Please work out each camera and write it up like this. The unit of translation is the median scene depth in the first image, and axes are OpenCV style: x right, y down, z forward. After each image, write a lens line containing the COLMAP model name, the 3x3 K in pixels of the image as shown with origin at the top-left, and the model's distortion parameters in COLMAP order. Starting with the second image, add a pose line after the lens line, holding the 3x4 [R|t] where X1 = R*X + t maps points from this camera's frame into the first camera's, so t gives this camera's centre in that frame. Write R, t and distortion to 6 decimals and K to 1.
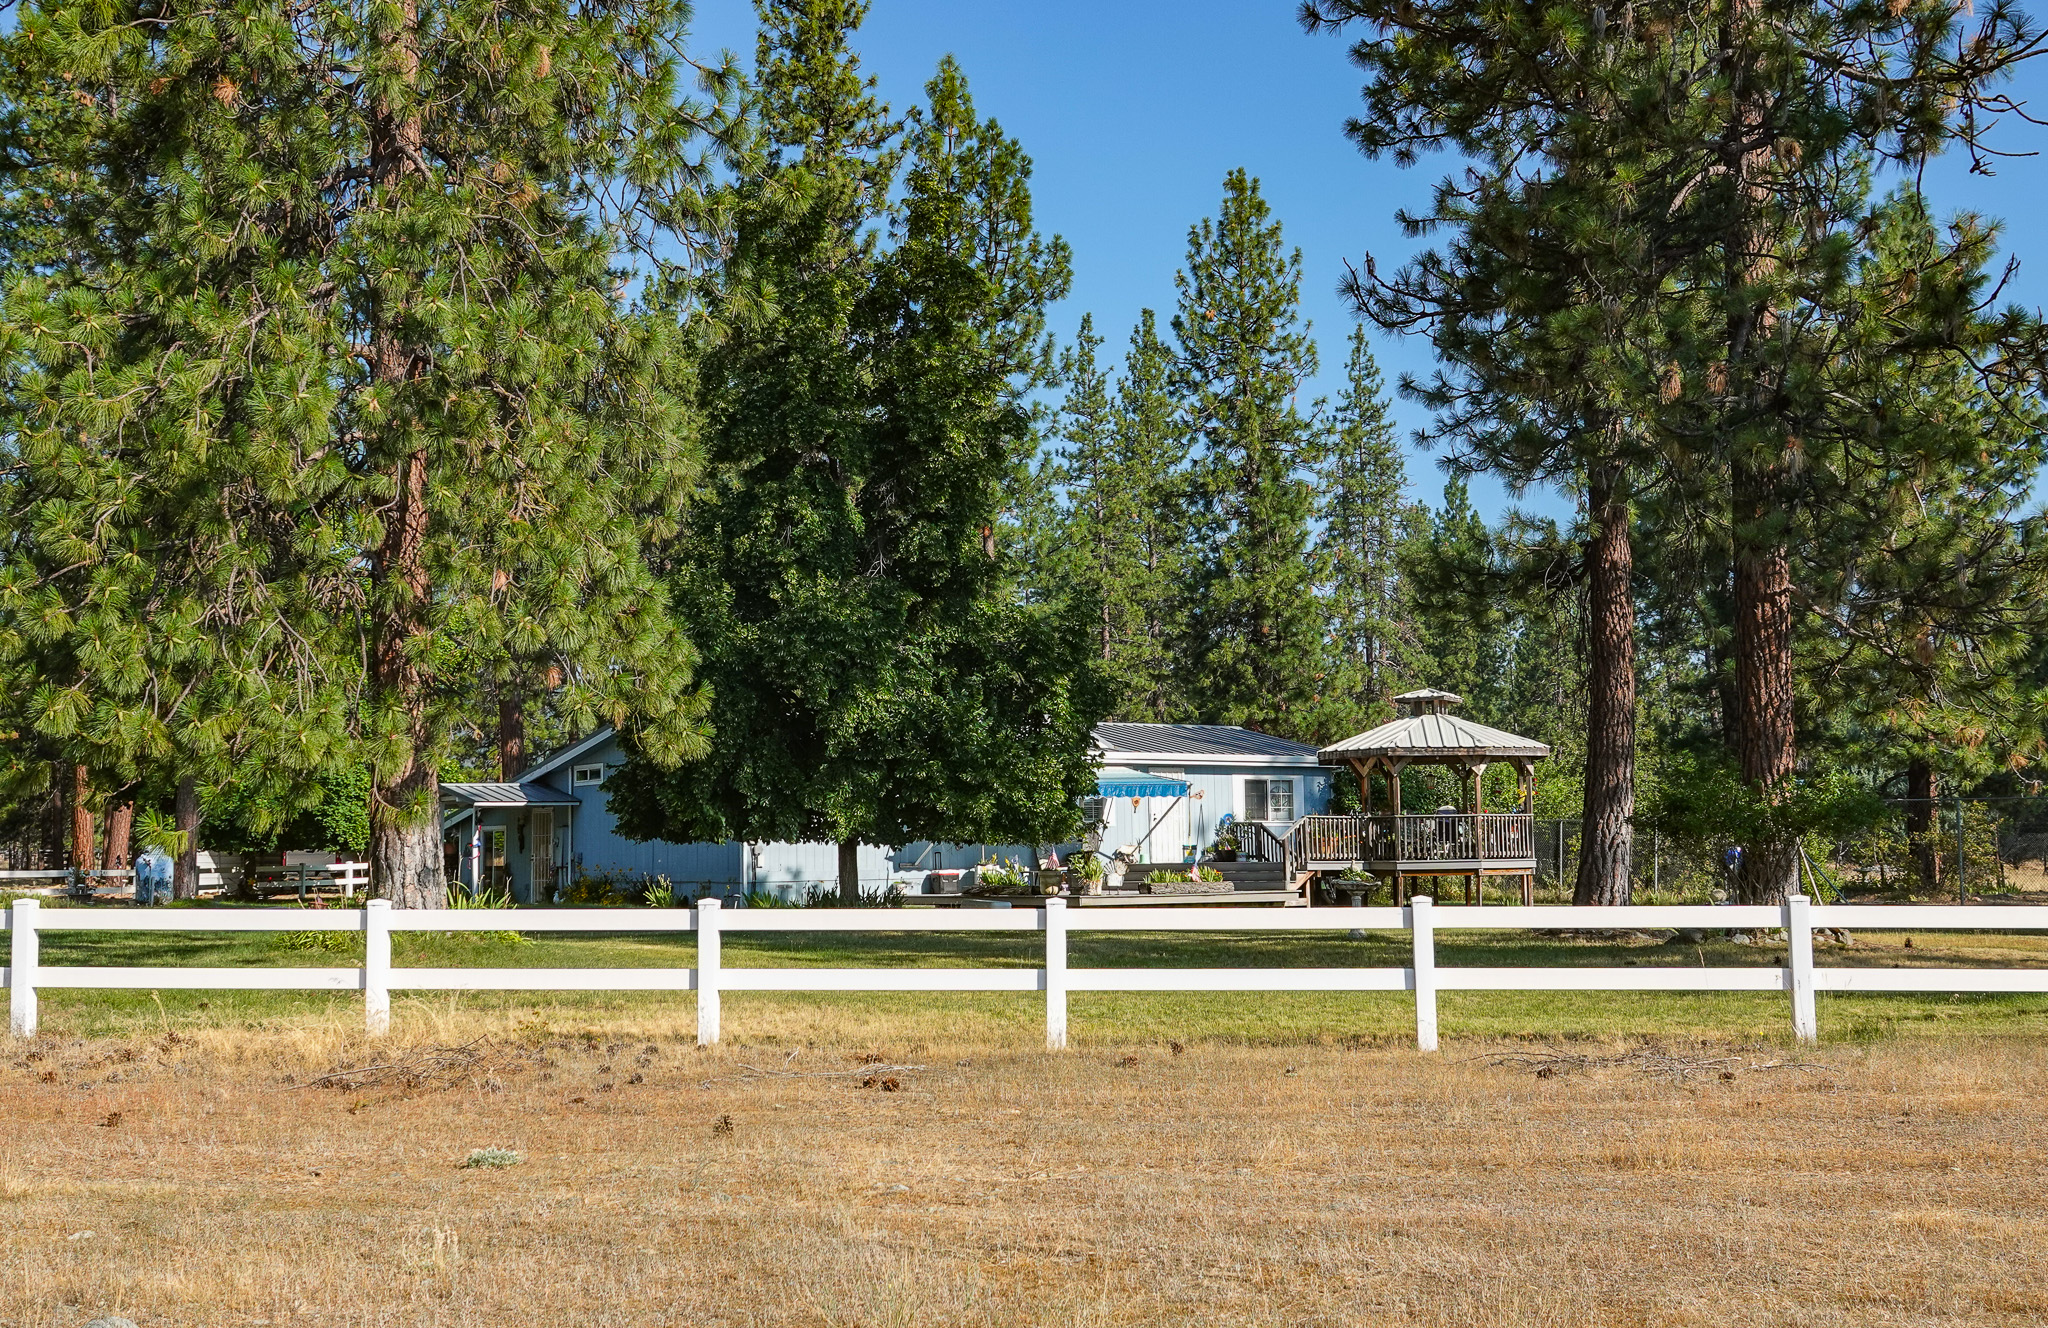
lens RADIAL K [[2115.6, 0, 1025.1], [0, 2115.6, 663.3], [0, 0, 1]] dist [0.021625, 0.000000]
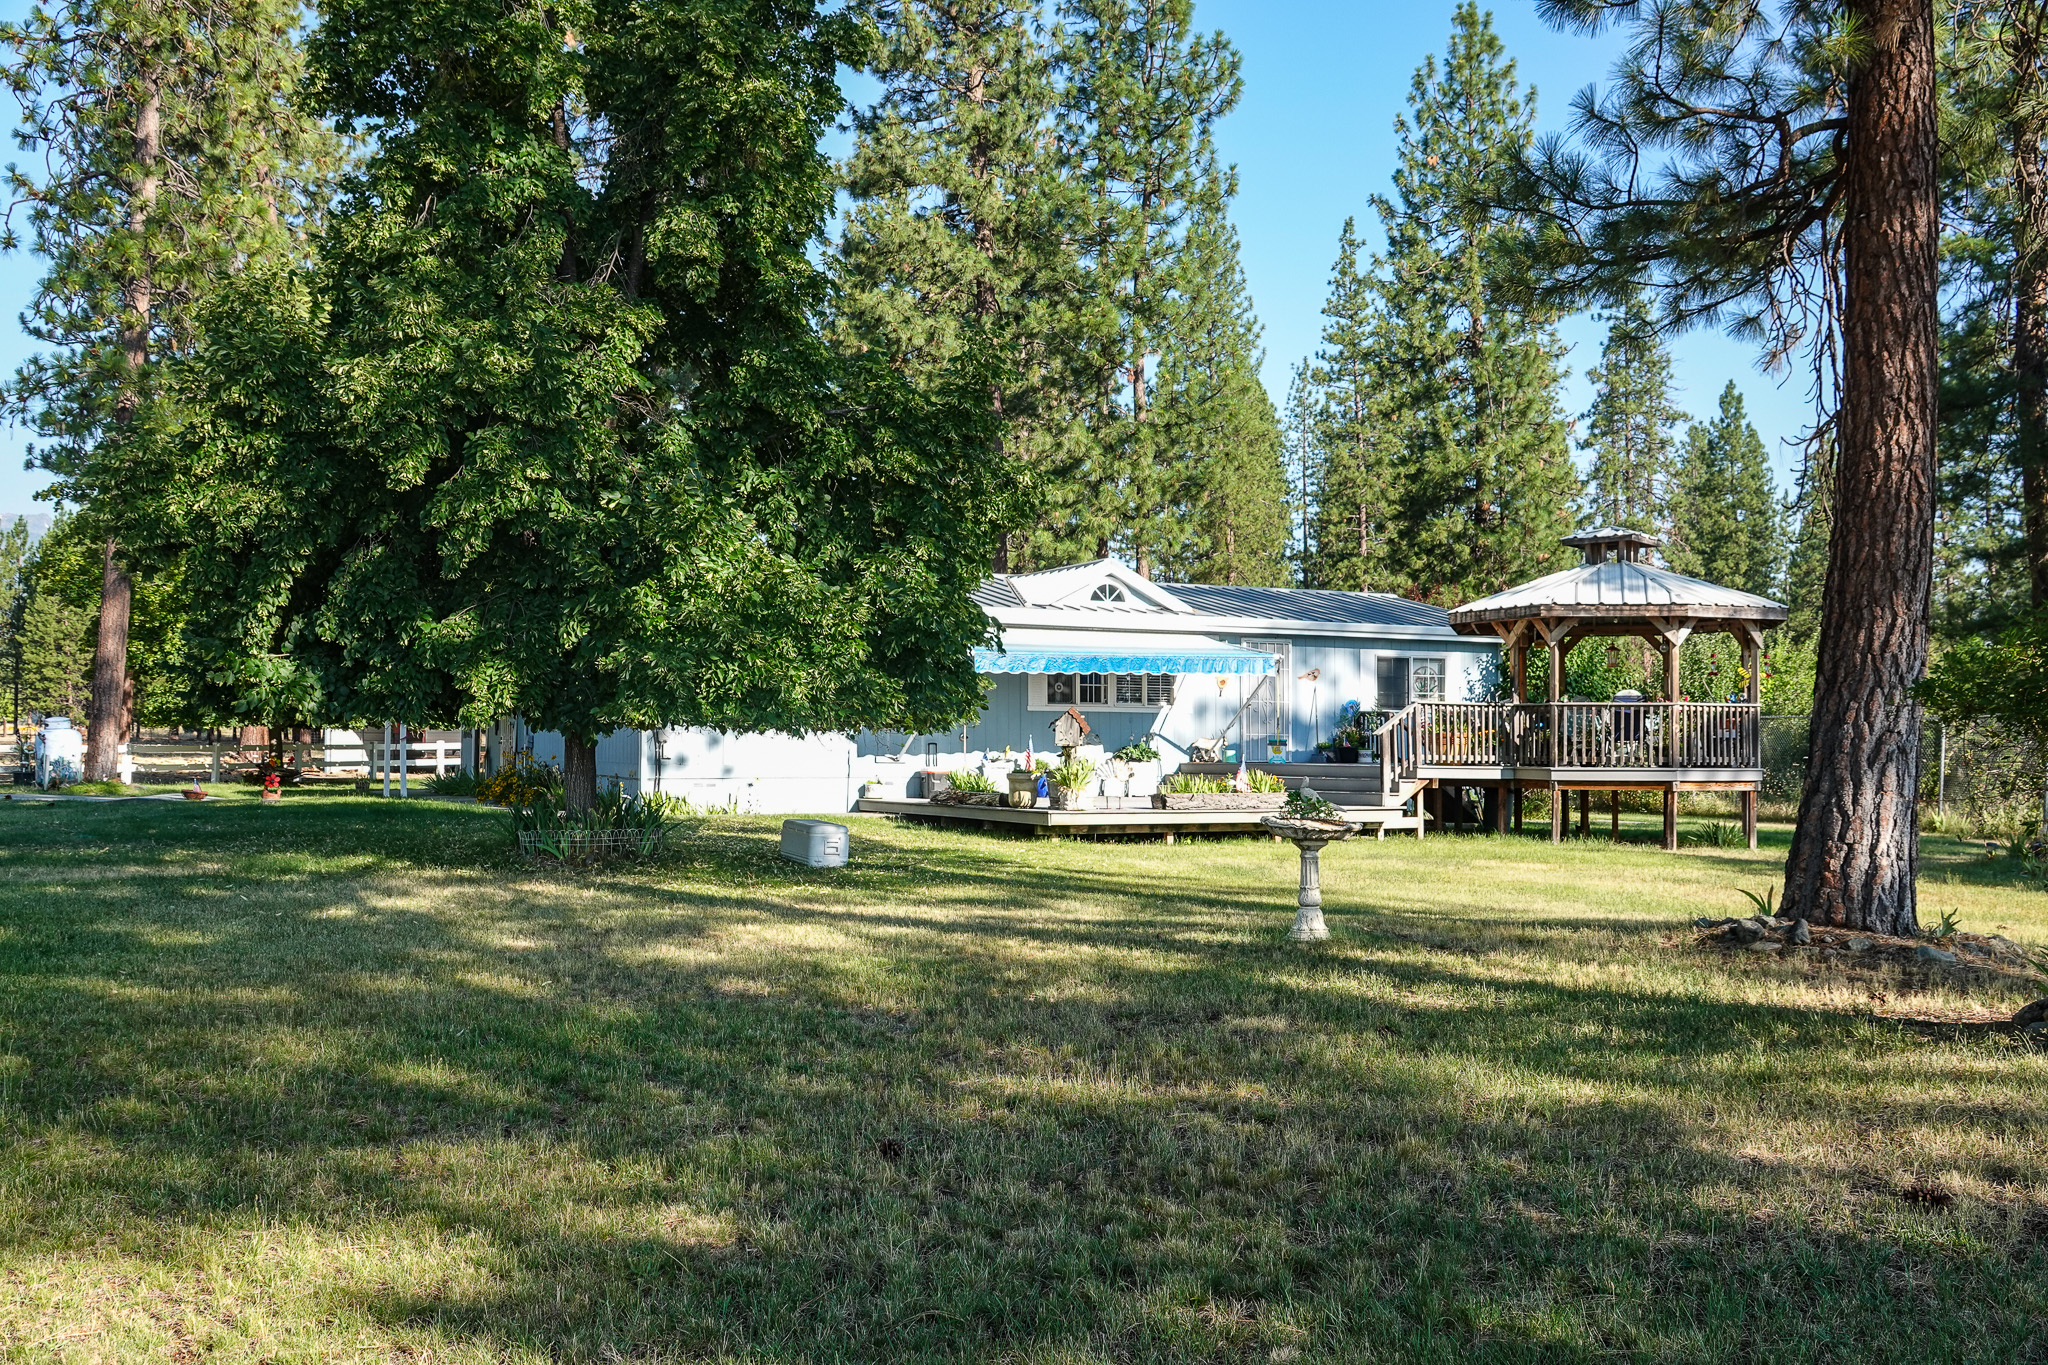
lens RADIAL K [[1852.0, 0, 1022.2], [0, 1852.0, 683.9], [0, 0, 1]] dist [0.007341, 0.001564]
pose [[0.986290, 0.012939, -0.164514, 0.048767], [-0.003316, 0.998274, 0.058636, 0.014397], [0.164989, -0.057287, 0.984630, 0.174640]]
